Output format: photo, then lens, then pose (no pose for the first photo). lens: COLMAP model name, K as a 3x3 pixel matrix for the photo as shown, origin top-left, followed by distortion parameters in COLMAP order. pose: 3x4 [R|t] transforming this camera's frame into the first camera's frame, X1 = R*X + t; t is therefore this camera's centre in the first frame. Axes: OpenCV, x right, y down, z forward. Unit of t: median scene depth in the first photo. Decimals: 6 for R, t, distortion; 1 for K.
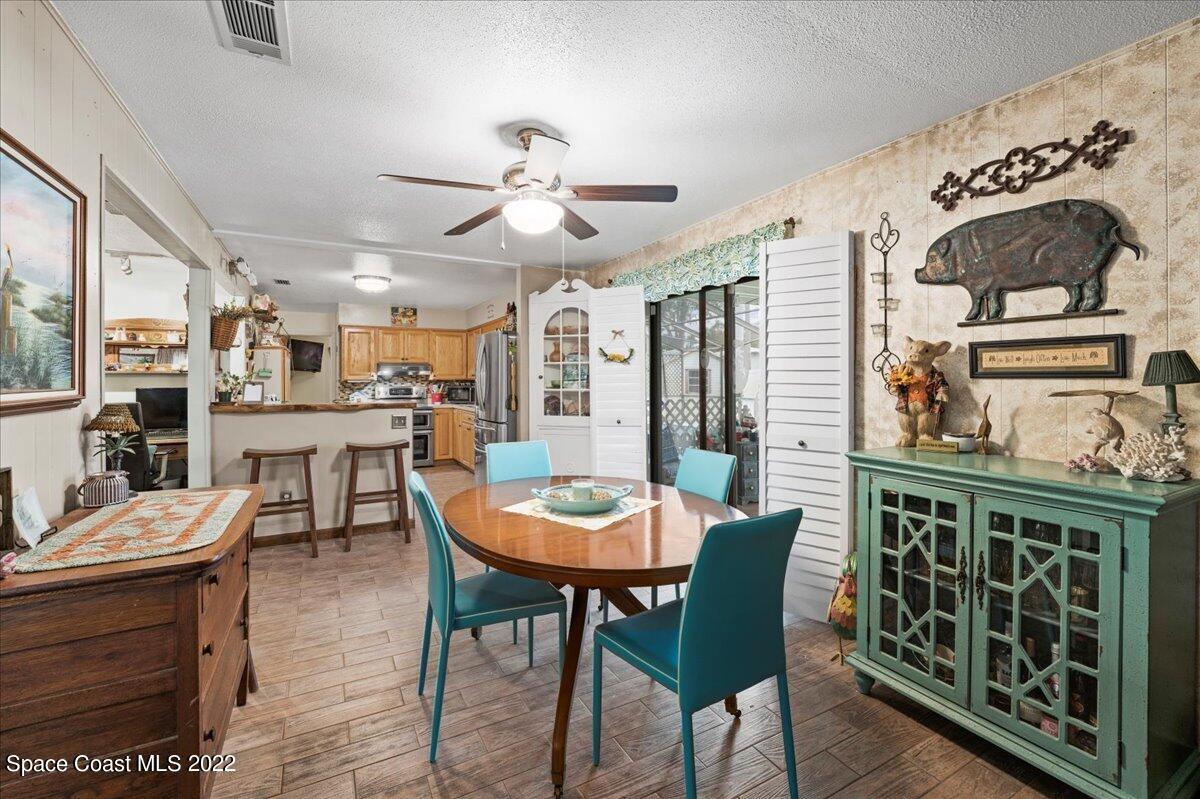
lens RADIAL K [[507.2, 0, 603.7], [0, 507.2, 379.9], [0, 0, 1]] dist [-0.001542, -0.000245]
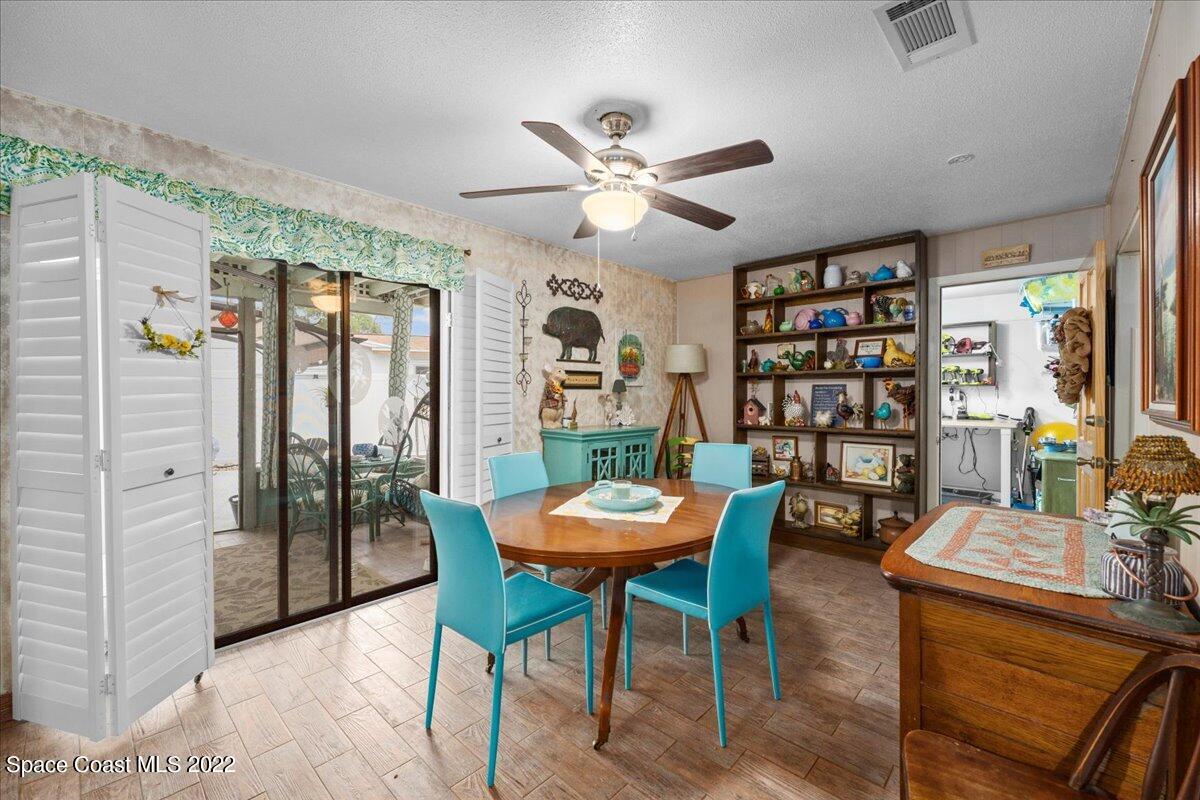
lens RADIAL K [[493.4, 0, 600.0], [0, 493.4, 400.0], [0, 0, 1]] dist [-0.000822, -0.000180]
pose [[-0.301011, -0.014454, 0.953511, -1.138759], [0.002799, 0.999867, 0.016040, 0.009375], [-0.953617, 0.007497, -0.300930, 1.498150]]
